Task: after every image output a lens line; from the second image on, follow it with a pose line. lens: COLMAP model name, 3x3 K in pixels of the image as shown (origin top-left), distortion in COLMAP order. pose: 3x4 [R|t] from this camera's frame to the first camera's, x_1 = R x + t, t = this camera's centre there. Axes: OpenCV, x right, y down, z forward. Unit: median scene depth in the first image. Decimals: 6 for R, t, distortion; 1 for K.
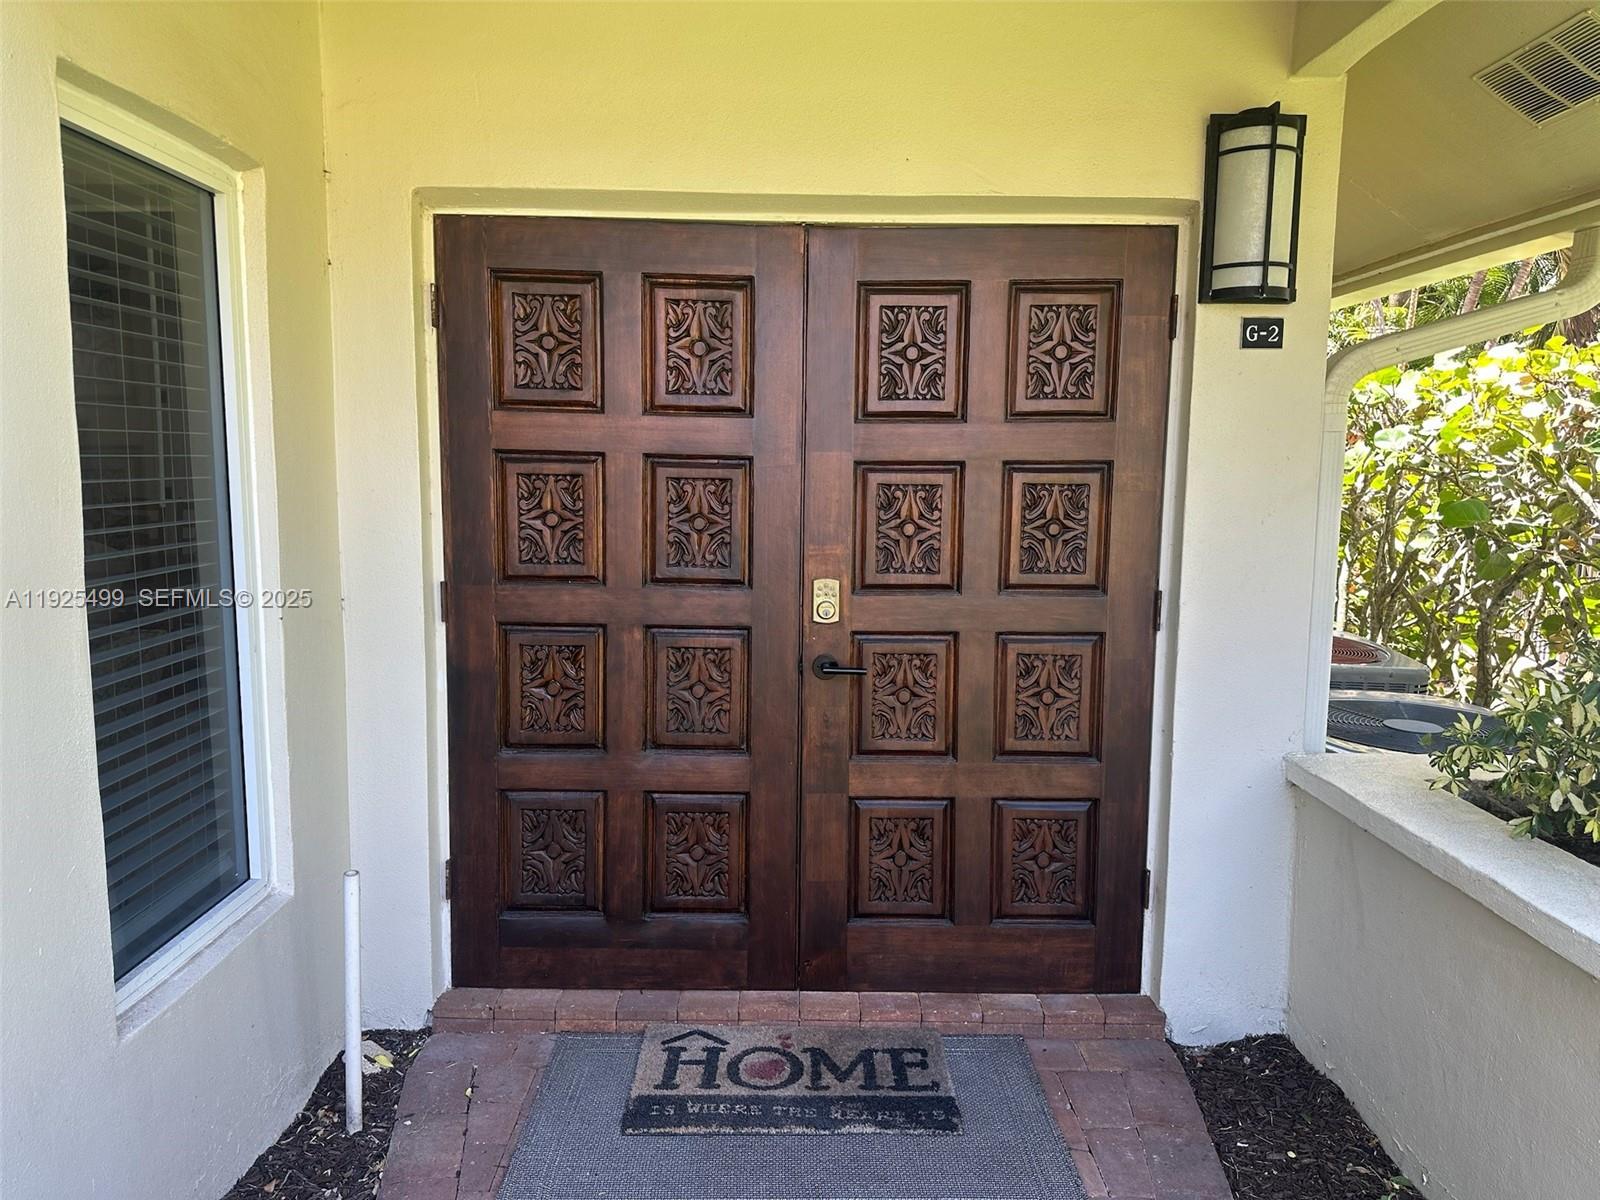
lens RADIAL K [[1129.9, 0, 791.0], [0, 1129.9, 596.5], [0, 0, 1]] dist [0.061595, -0.073296]
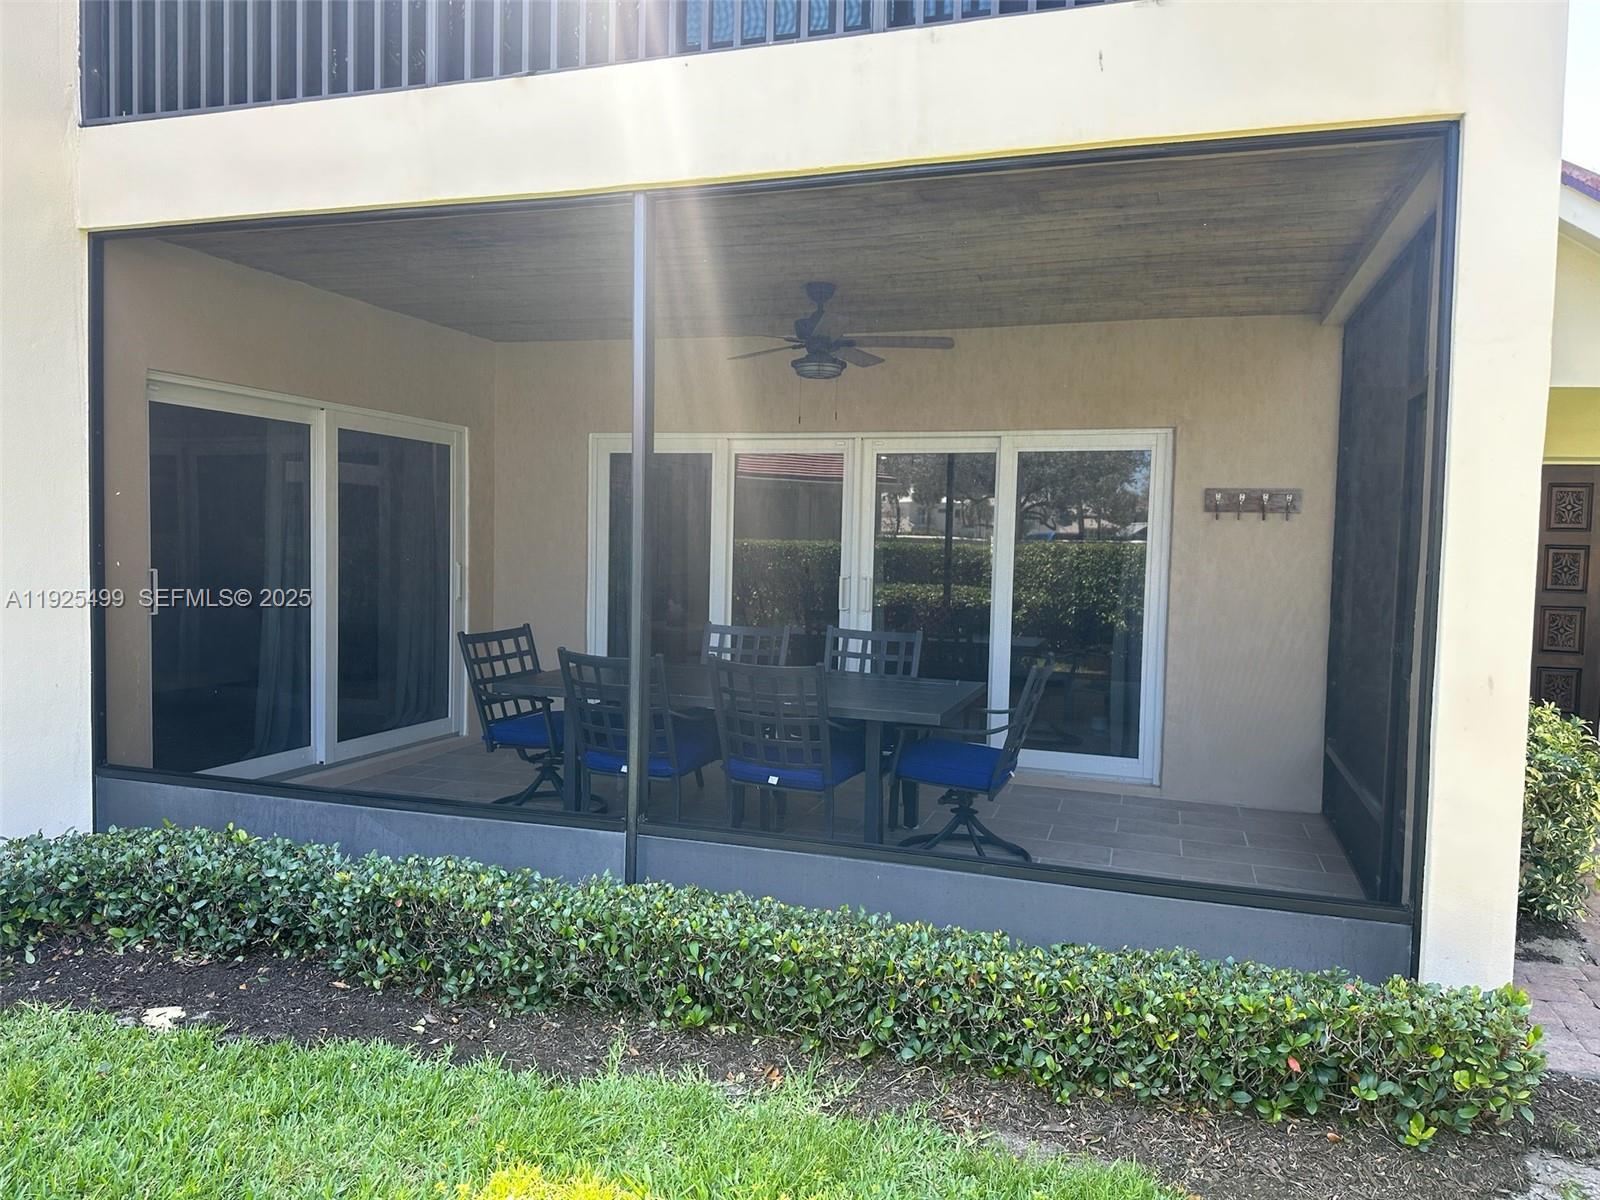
lens RADIAL K [[1129.9, 0, 804.2], [0, 1129.9, 599.9], [0, 0, 1]] dist [0.061595, -0.073296]
pose [[0.952302, 0.029255, -0.303752, -0.693068], [-0.051177, 0.996607, -0.064461, 0.292234], [0.300836, 0.076931, 0.950568, -2.230627]]
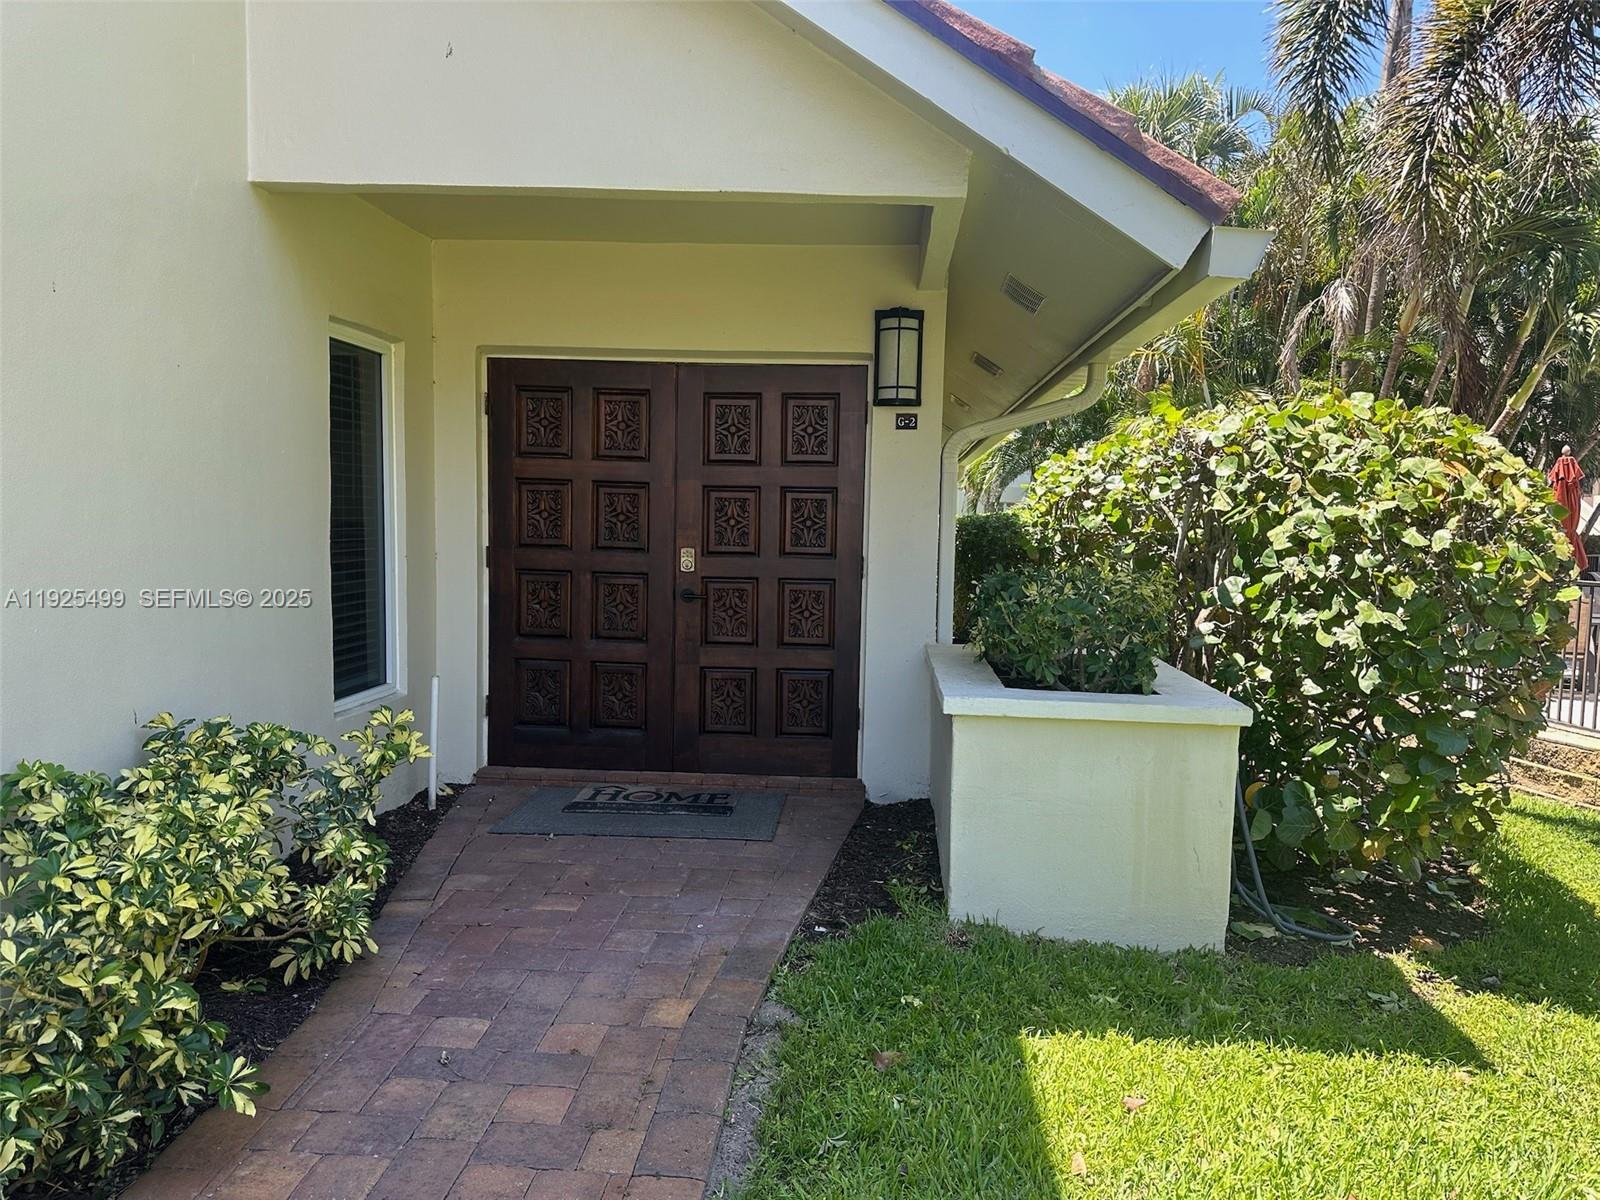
lens RADIAL K [[1129.9, 0, 811.4], [0, 1129.9, 616.9], [0, 0, 1]] dist [0.061595, -0.073296]
pose [[0.997960, 0.017272, -0.061458, 0.355163], [-0.019418, 0.999216, -0.034488, 0.160295], [0.060814, 0.035611, 0.997514, -0.862838]]
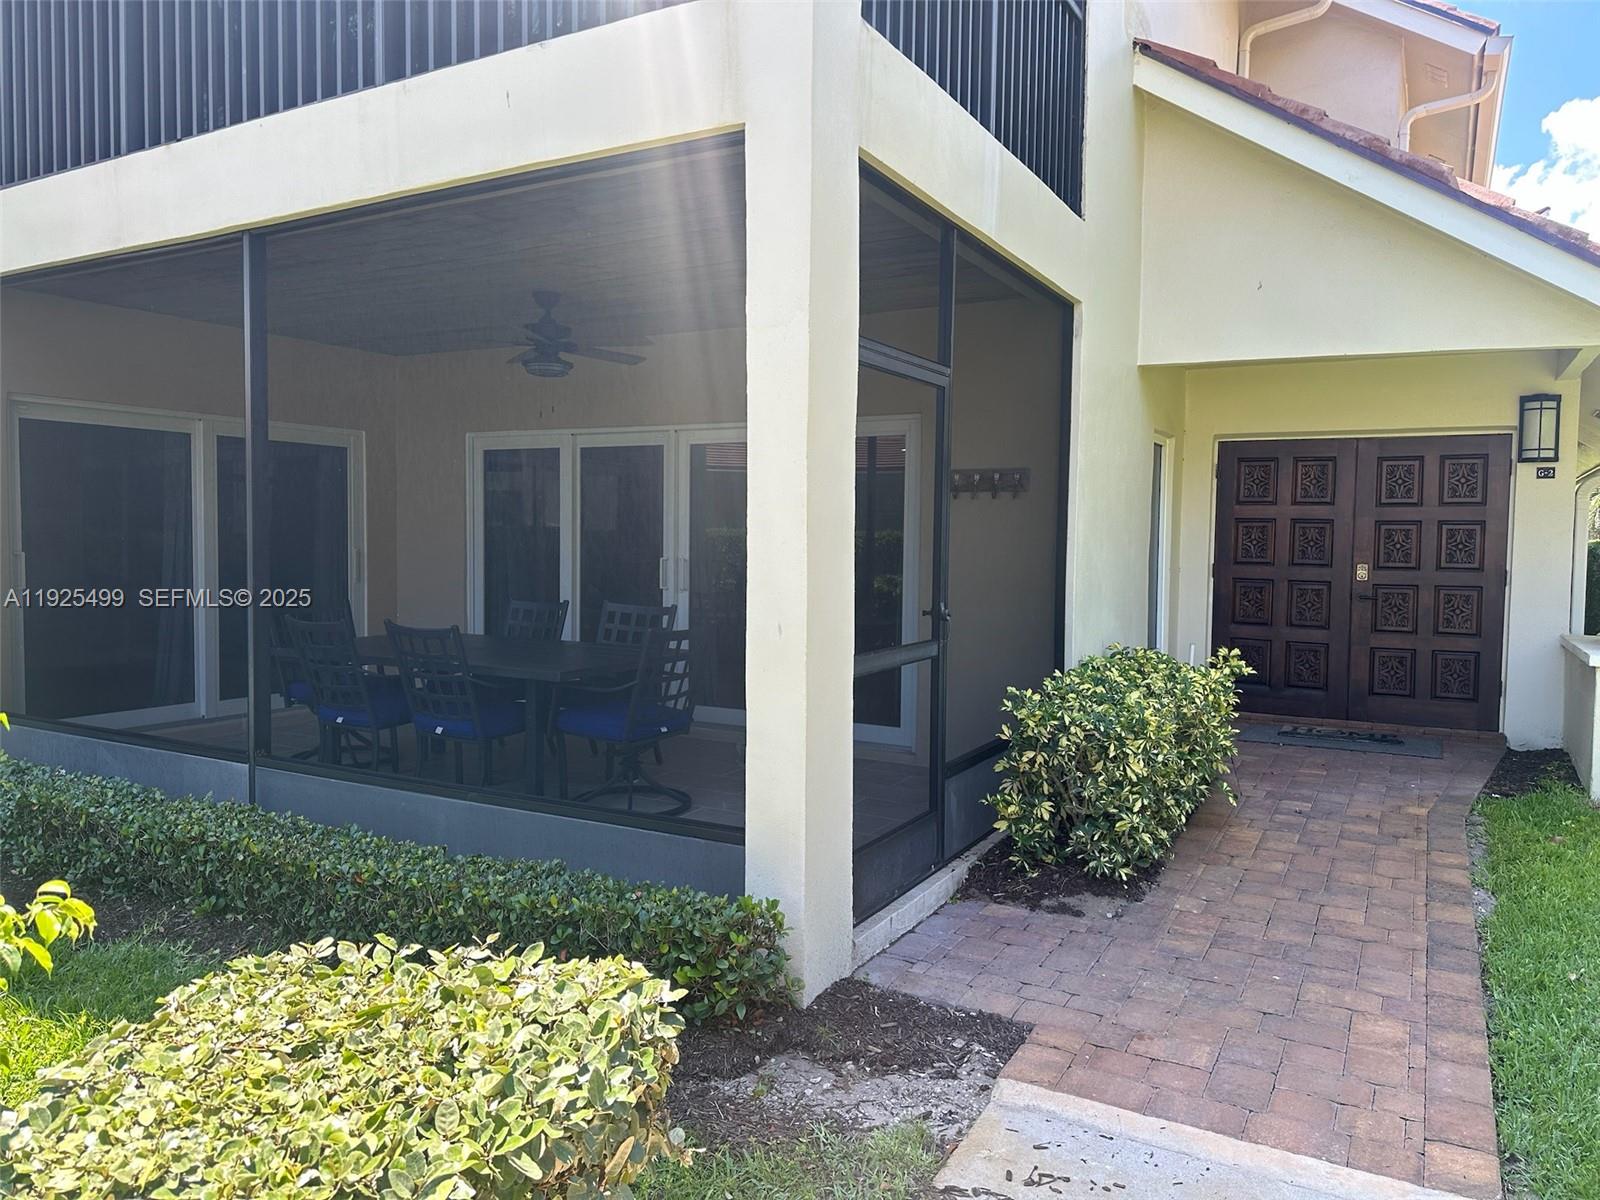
lens RADIAL K [[1129.9, 0, 798.7], [0, 1129.9, 591.7], [0, 0, 1]] dist [0.061595, -0.073296]
pose [[0.870919, 0.025871, -0.490744, 0.200308], [-0.061974, 0.996423, -0.057455, 0.291952], [0.487502, 0.080452, 0.869407, -2.043569]]
